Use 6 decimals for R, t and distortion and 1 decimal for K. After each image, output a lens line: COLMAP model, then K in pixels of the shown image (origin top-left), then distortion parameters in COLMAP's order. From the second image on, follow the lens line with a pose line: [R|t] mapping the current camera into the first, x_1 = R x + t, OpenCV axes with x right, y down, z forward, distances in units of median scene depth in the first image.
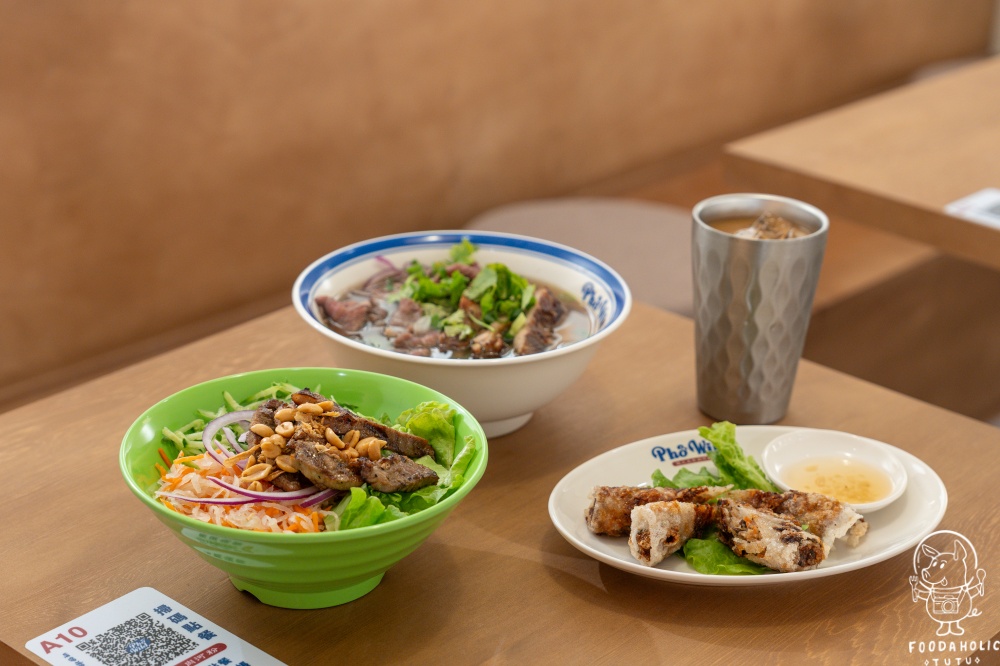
lens RADIAL K [[1728.0, 0, 530.9], [0, 1728.0, 332.8], [0, 0, 1]] dist [0.013254, -0.130163]
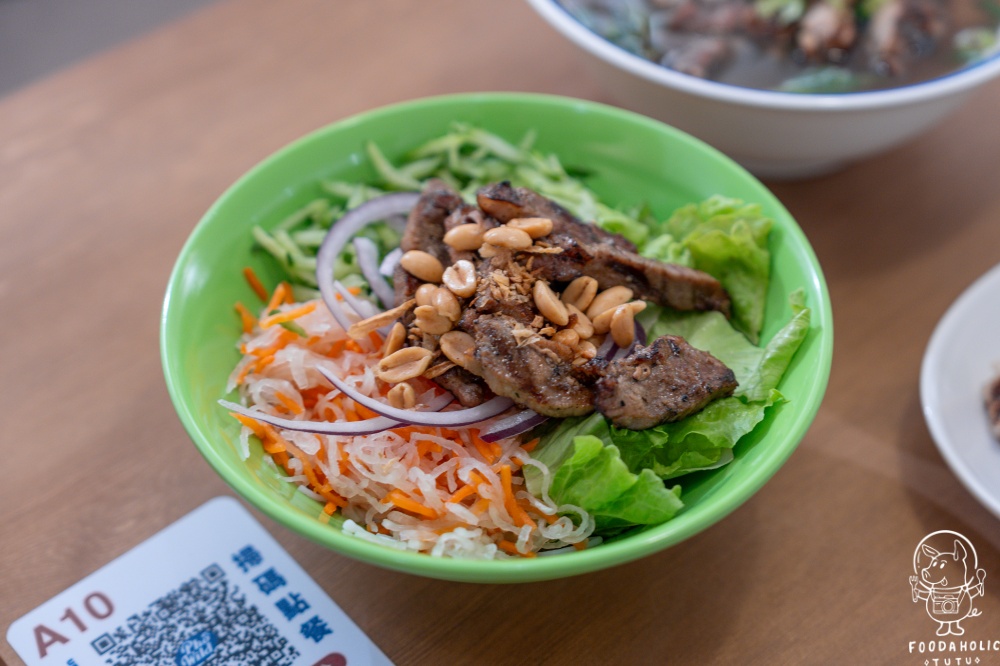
lens RADIAL K [[1728.0, 0, 530.9], [0, 1728.0, 332.8], [0, 0, 1]] dist [0.013254, -0.130163]
pose [[0.989021, 0.083773, -0.121735, -0.053541], [-0.036494, 0.936737, 0.348126, -0.118962], [0.143197, -0.339861, 0.929510, 0.498792]]
